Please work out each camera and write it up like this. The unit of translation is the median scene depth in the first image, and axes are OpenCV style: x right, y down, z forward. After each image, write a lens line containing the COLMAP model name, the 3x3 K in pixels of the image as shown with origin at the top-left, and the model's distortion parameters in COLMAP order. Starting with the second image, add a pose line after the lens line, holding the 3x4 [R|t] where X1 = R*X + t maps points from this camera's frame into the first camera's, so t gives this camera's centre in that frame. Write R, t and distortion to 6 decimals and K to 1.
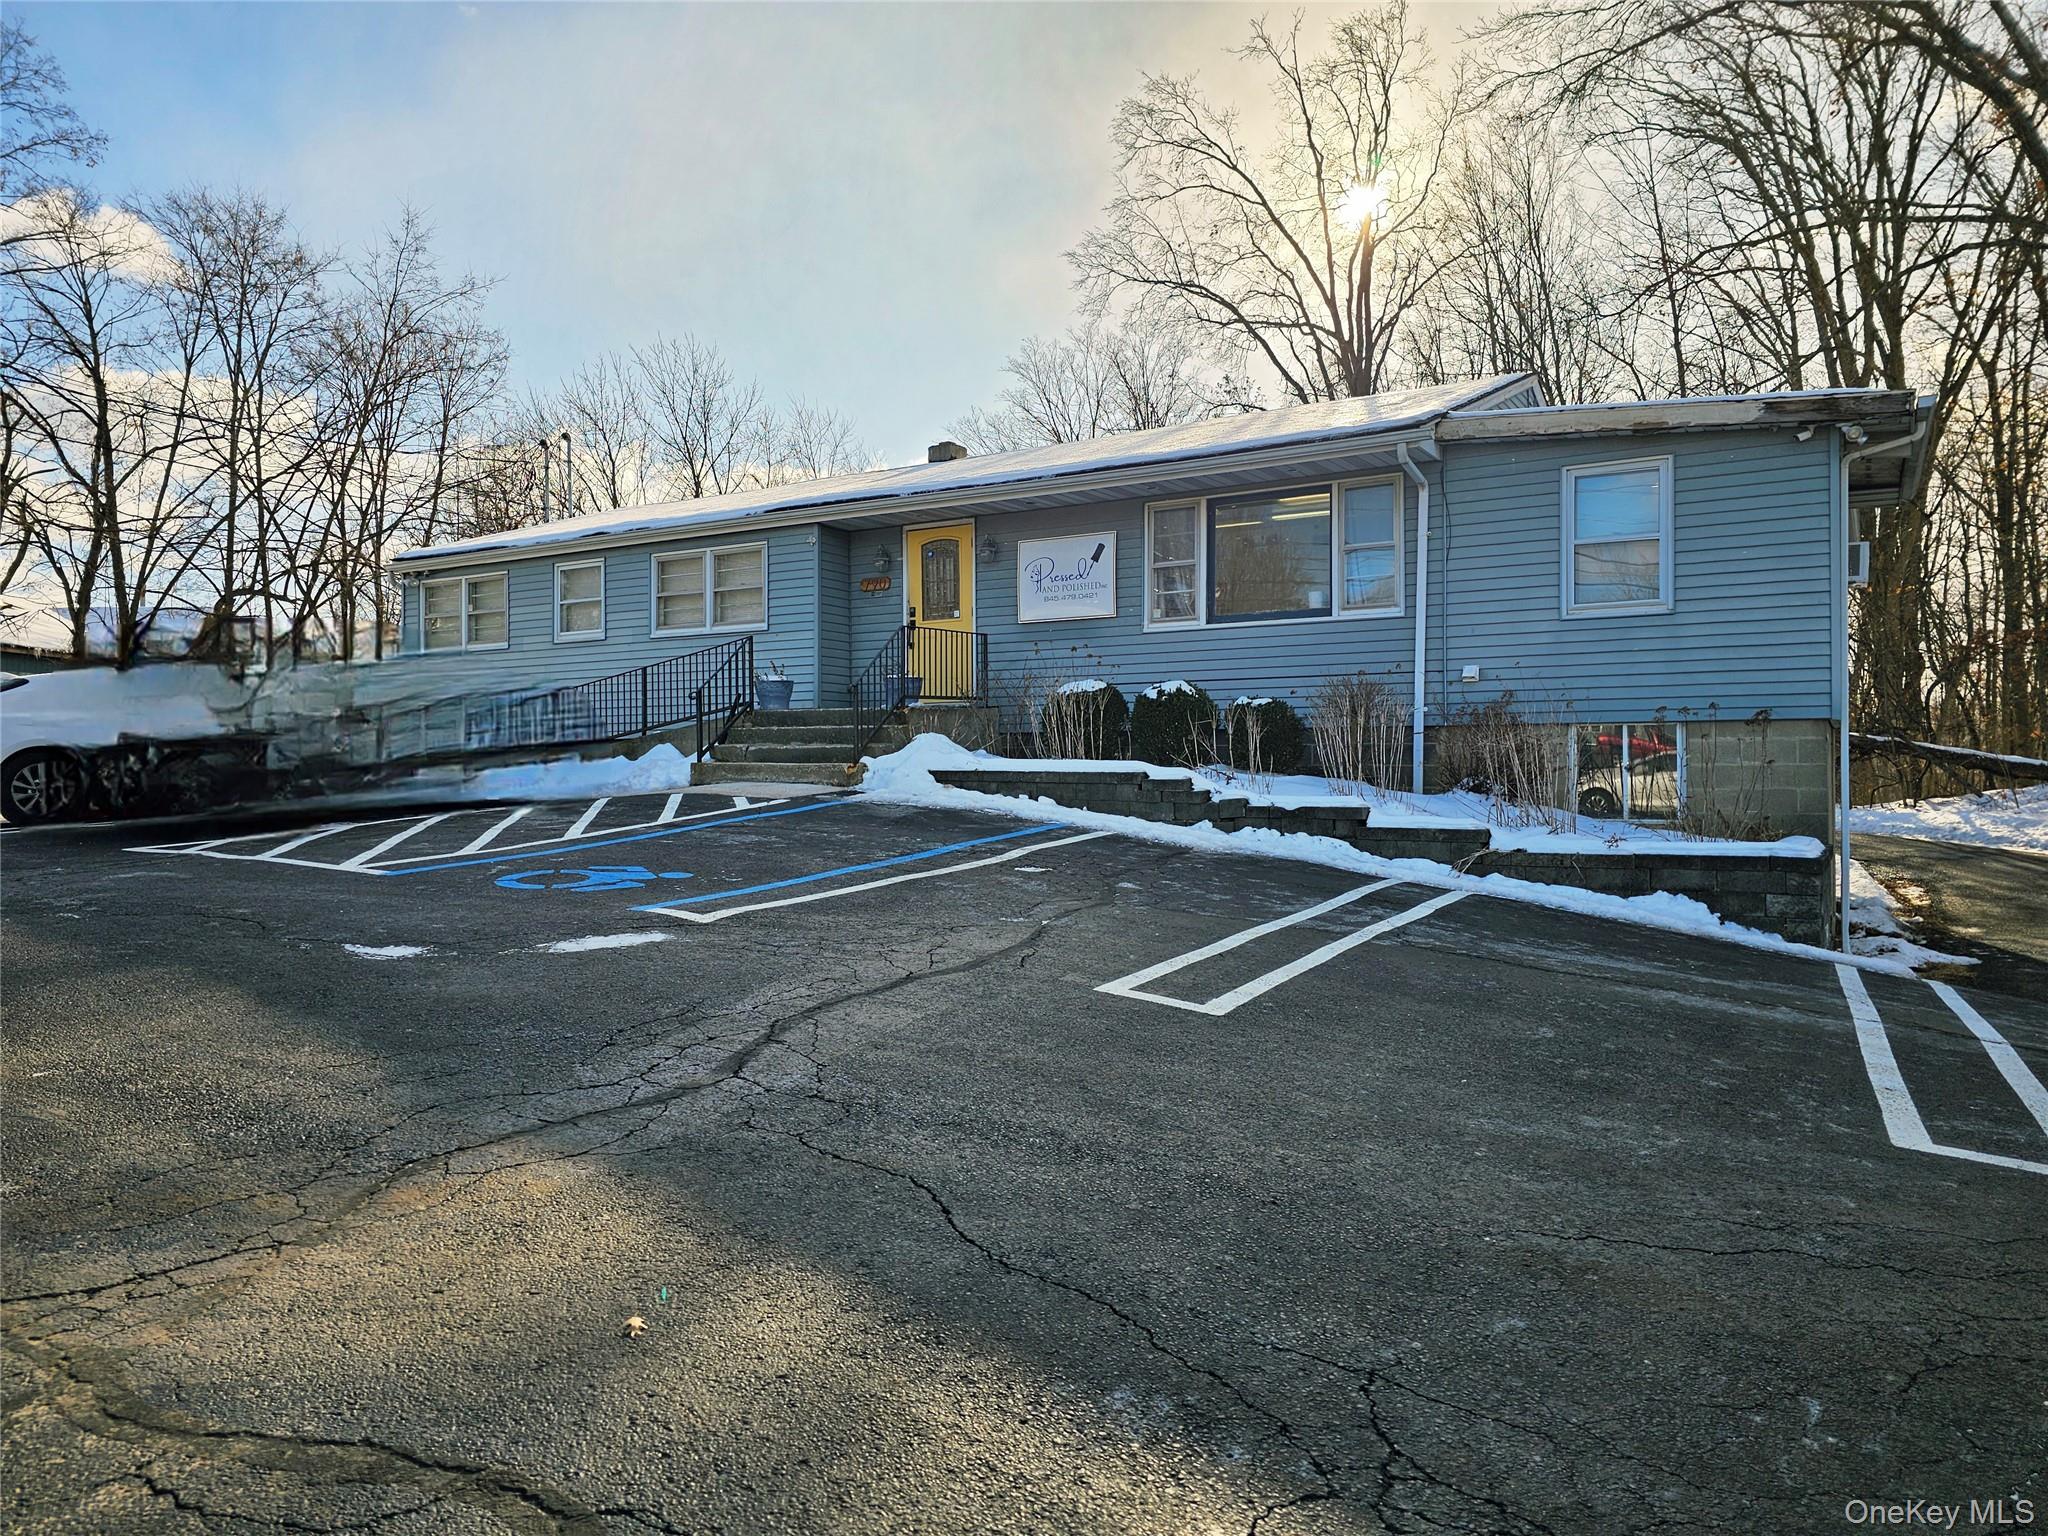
lens RADIAL K [[1368.1, 0, 1022.5], [0, 1368.1, 762.0], [0, 0, 1]] dist [0.032864, -0.004184]
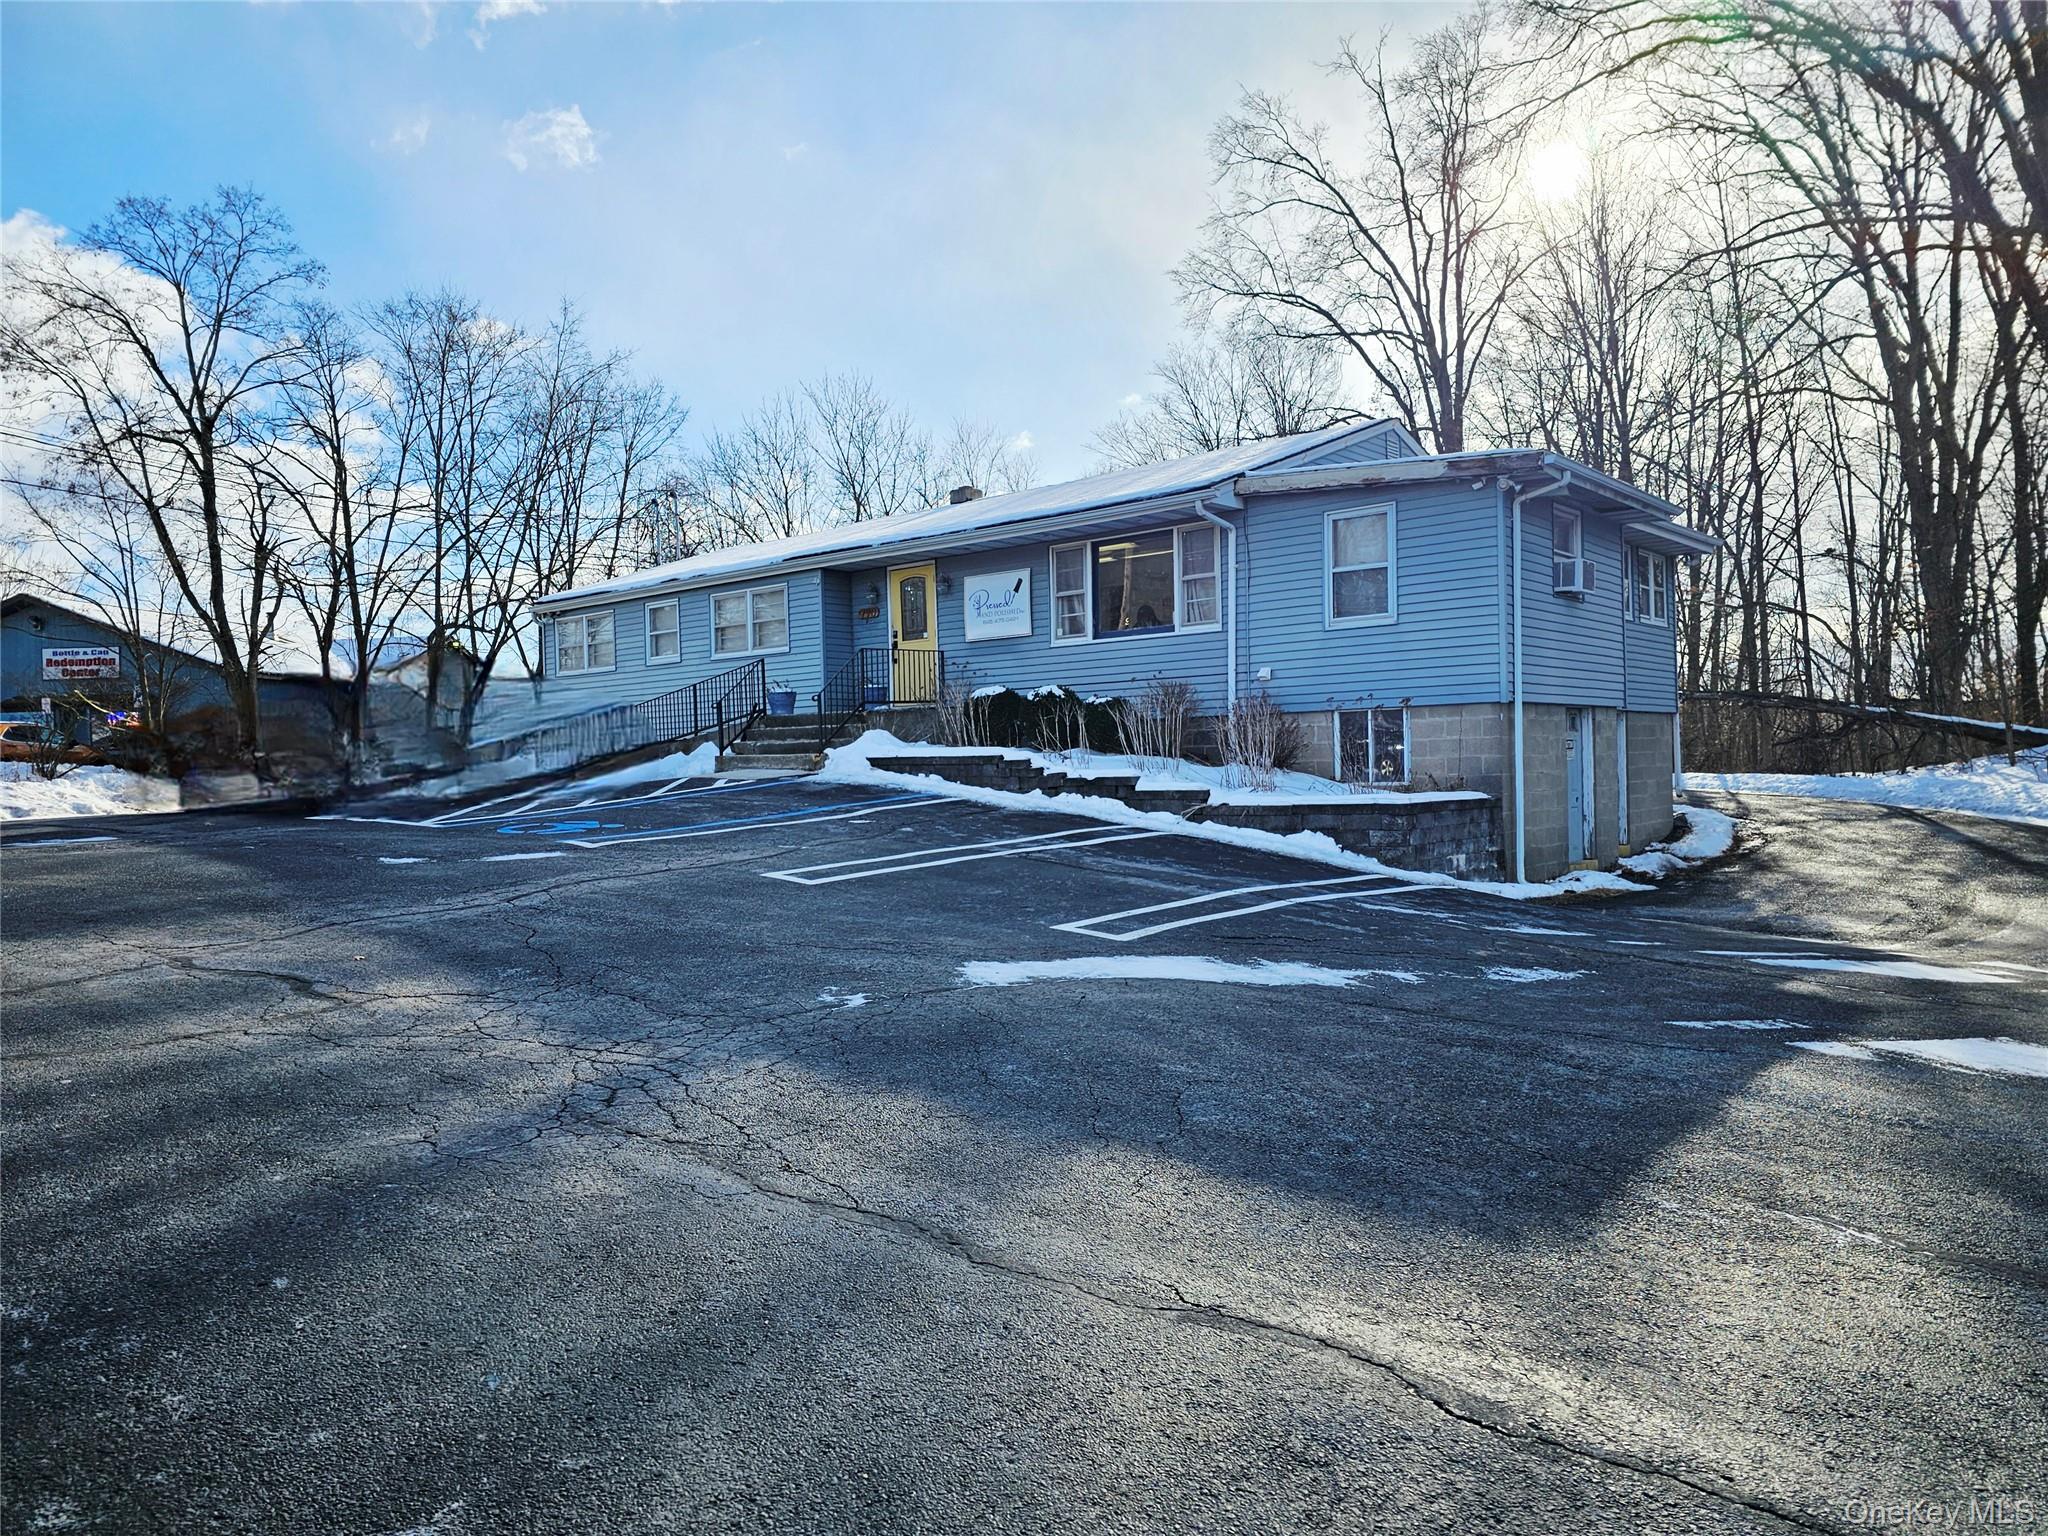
lens RADIAL K [[1368.1, 0, 1046.3], [0, 1368.1, 837.6], [0, 0, 1]] dist [0.032864, -0.004184]
pose [[0.989129, -0.012310, -0.146536, 0.264288], [0.021002, 0.998101, 0.057914, 0.009317], [0.145545, -0.060362, 0.987509, -0.276874]]
